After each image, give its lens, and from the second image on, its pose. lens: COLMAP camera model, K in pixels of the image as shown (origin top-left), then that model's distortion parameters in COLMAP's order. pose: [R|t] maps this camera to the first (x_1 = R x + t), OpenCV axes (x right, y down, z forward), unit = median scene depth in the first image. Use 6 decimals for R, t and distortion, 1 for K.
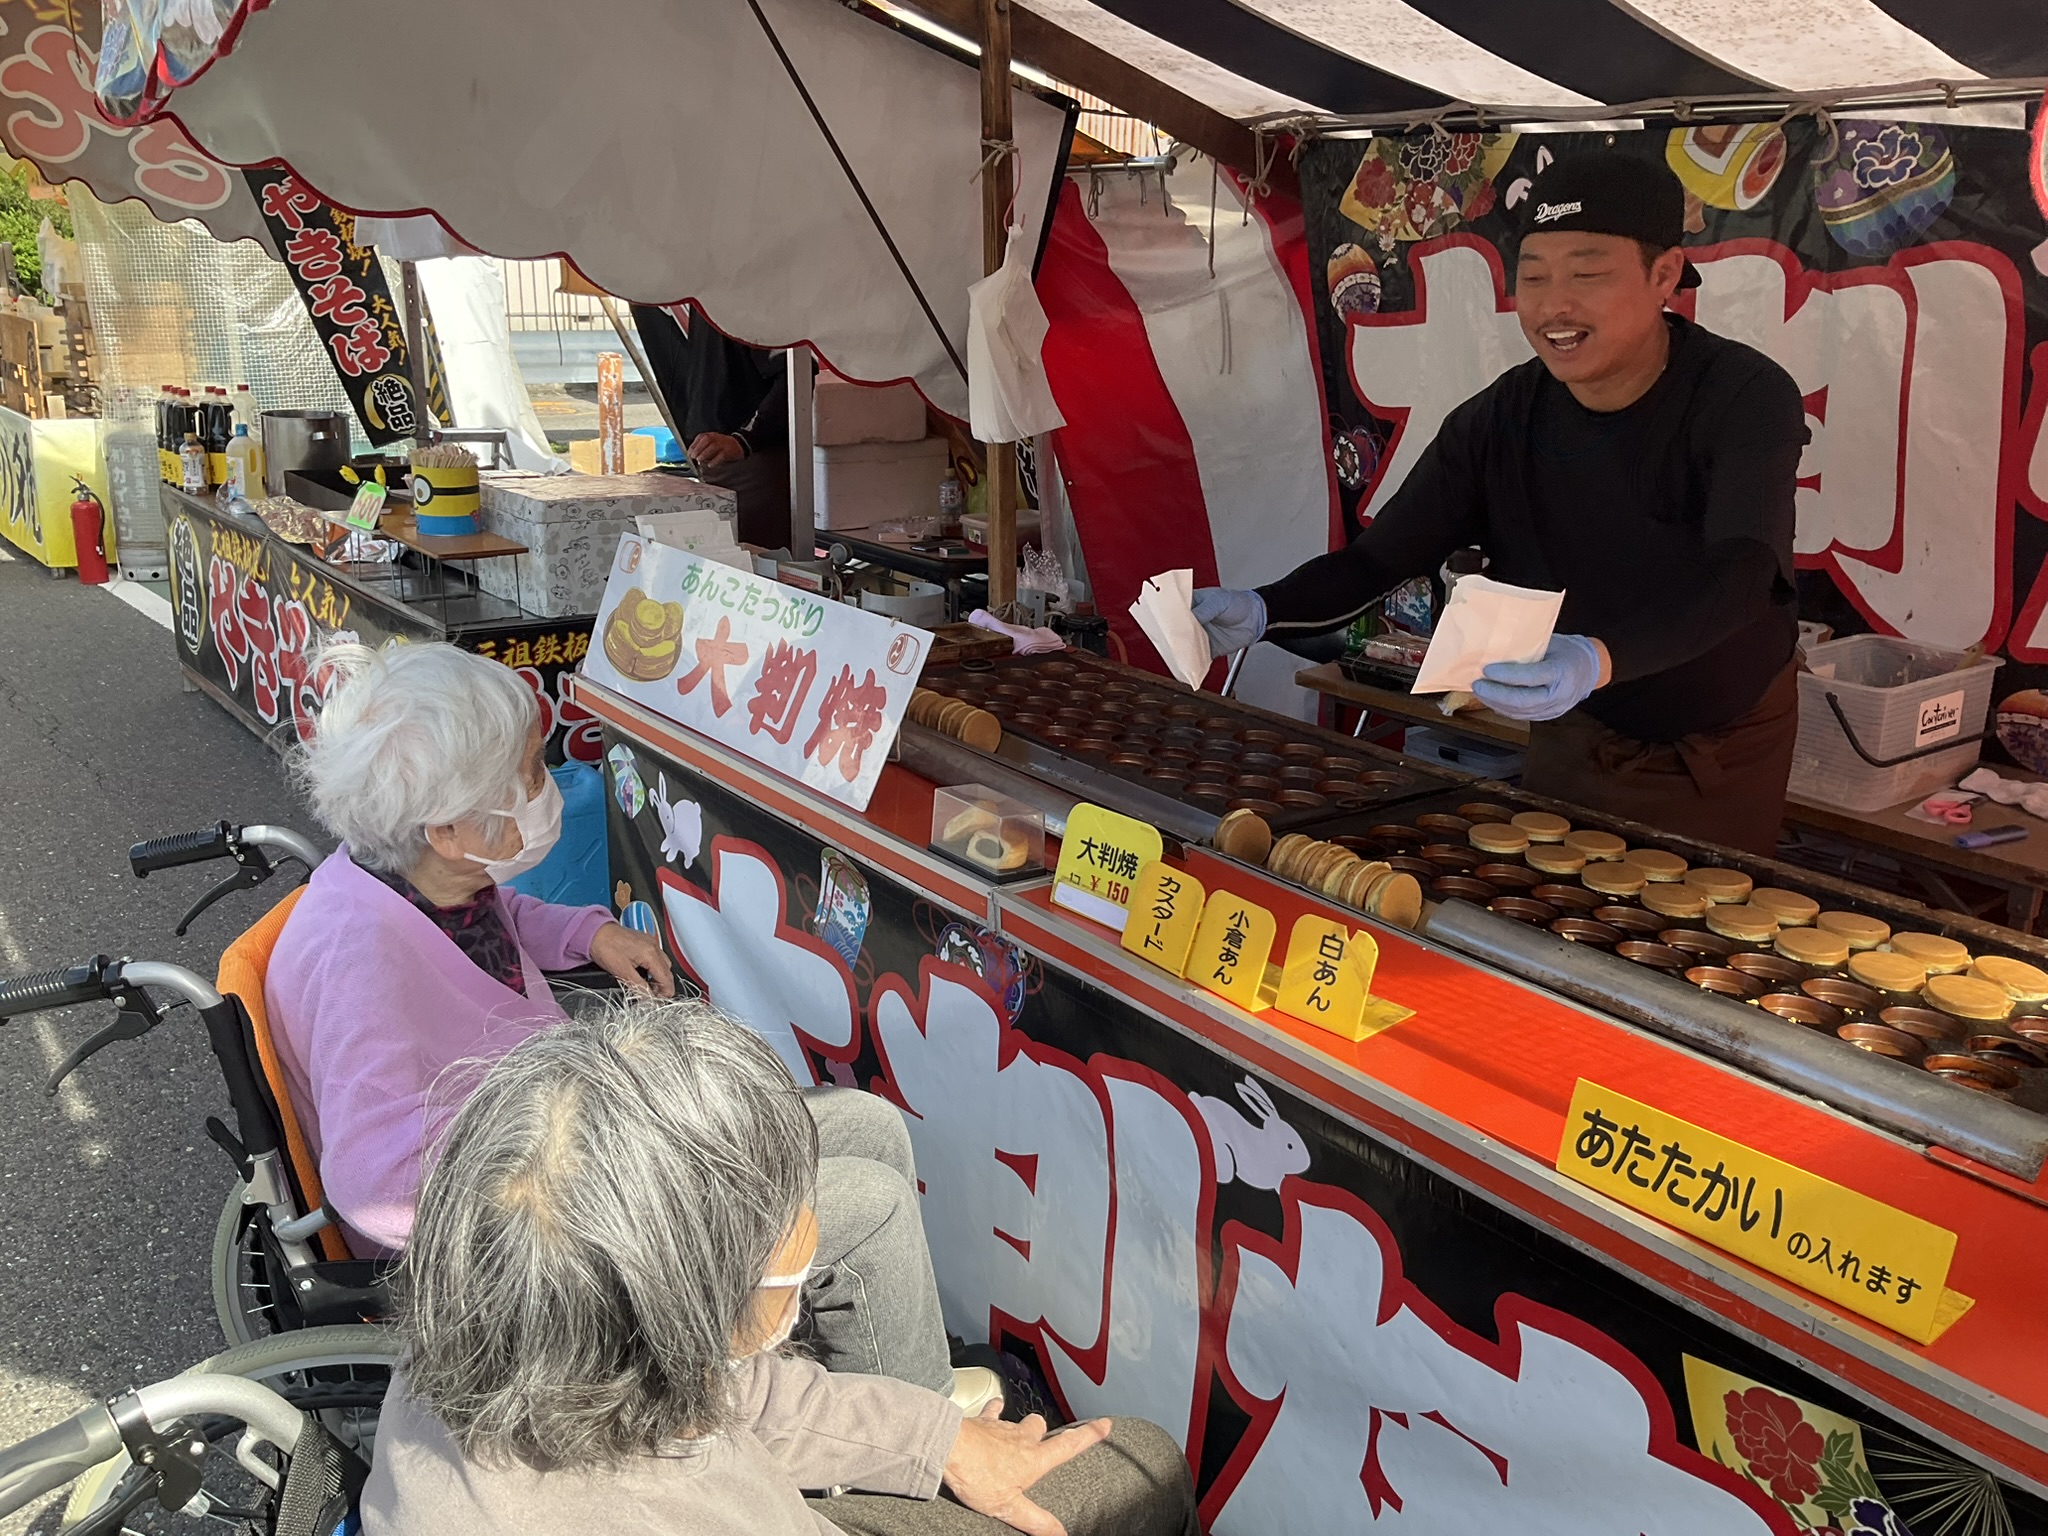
lens RADIAL K [[1709.3, 0, 1024.0], [0, 1709.3, 768.0], [0, 0, 1]] dist [0.093273, -0.188677]
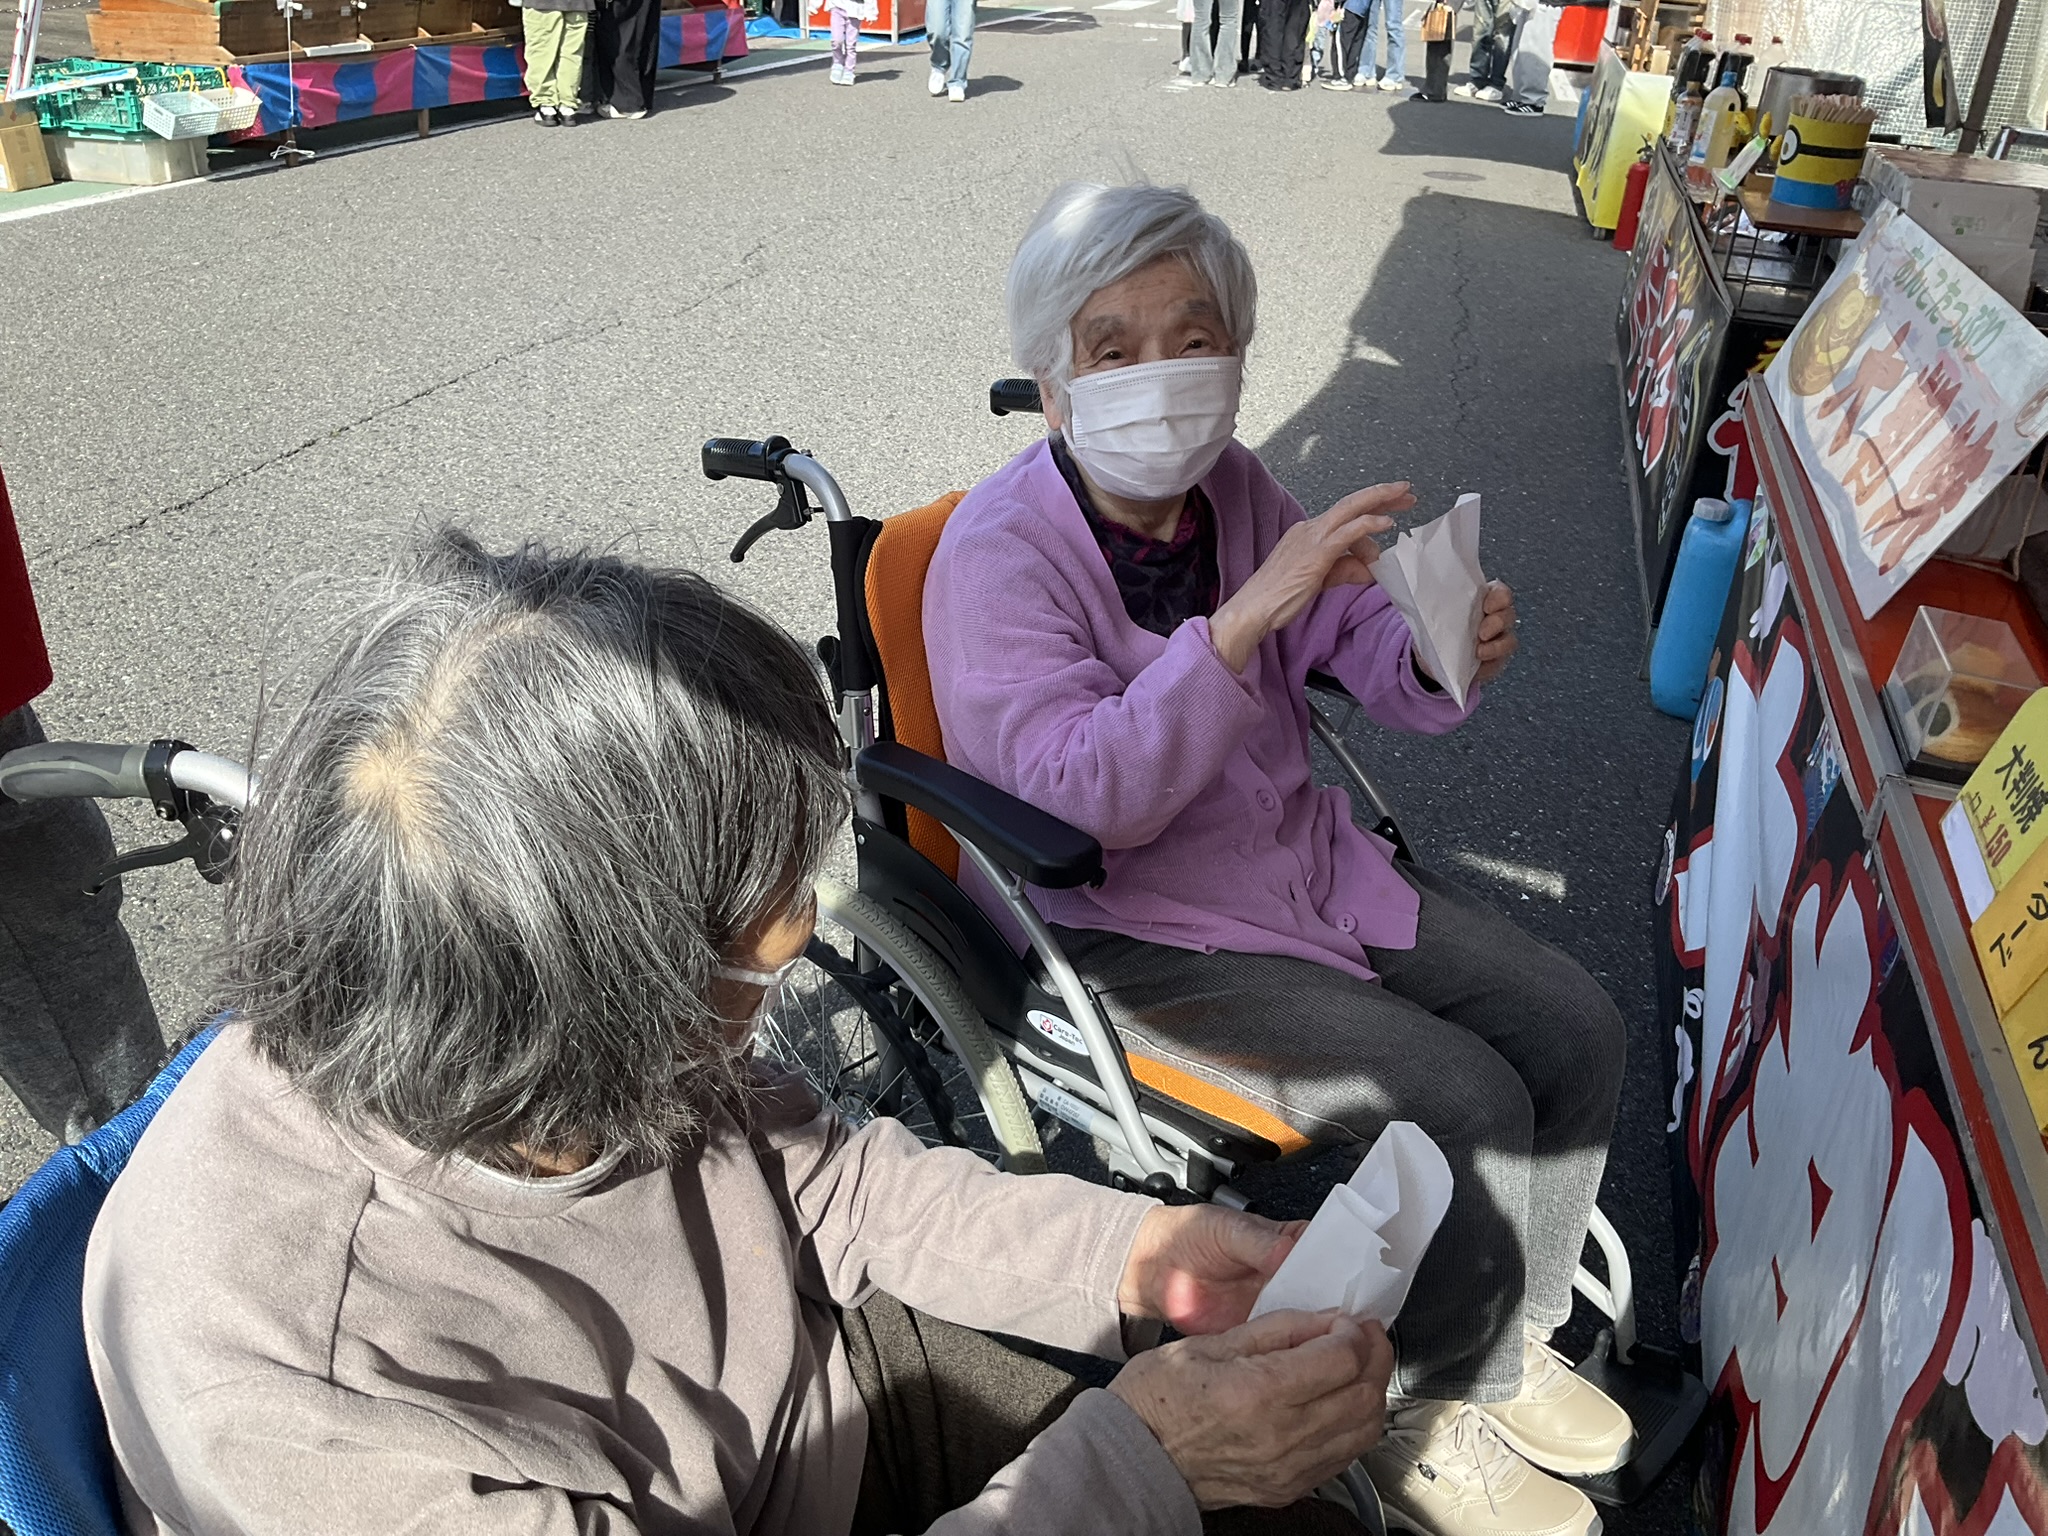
lens RADIAL K [[1709.3, 0, 1024.0], [0, 1709.3, 768.0], [0, 0, 1]] dist [0.093273, -0.188677]
pose [[0.592618, 0.383016, -0.708592, 0.149150], [-0.276184, 0.923004, 0.267930, -0.007404], [0.756655, 0.036921, 0.652771, 0.224294]]
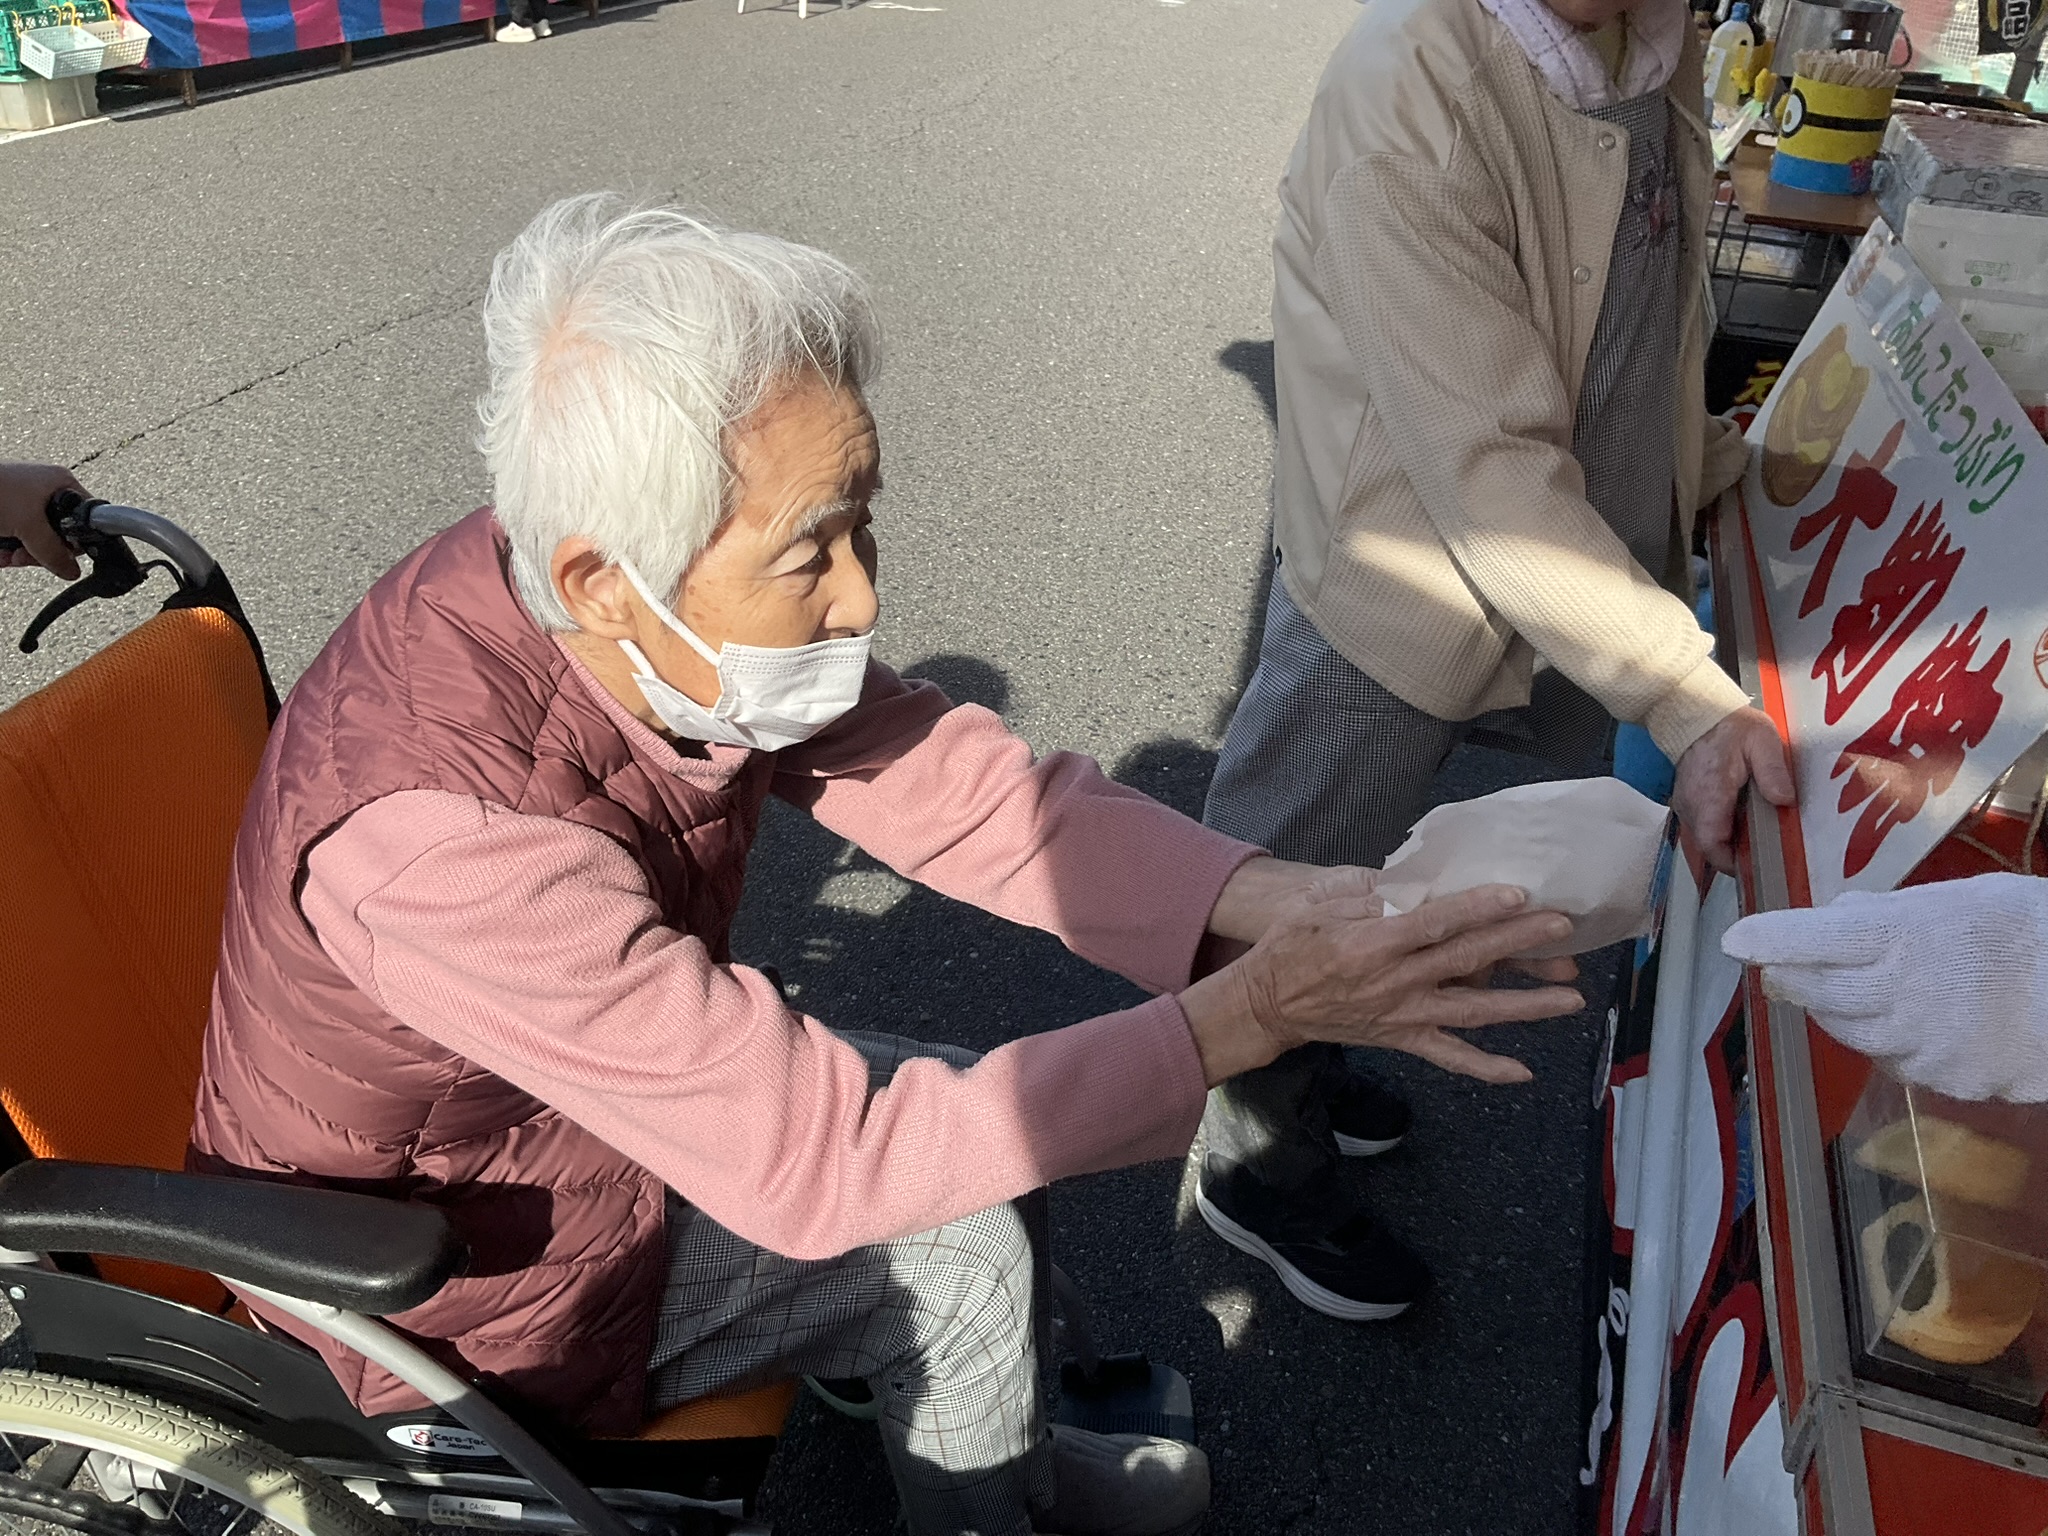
lens RADIAL K [[1709.9, 0, 1031.7], [0, 1709.9, 779.1], [0, 0, 1]] dist [0.048816, -0.087287]
pose [[0.582644, 0.419878, -0.695866, 0.053929], [-0.268830, 0.907580, 0.322535, -0.070846], [0.766979, -0.000854, 0.641671, 0.398098]]
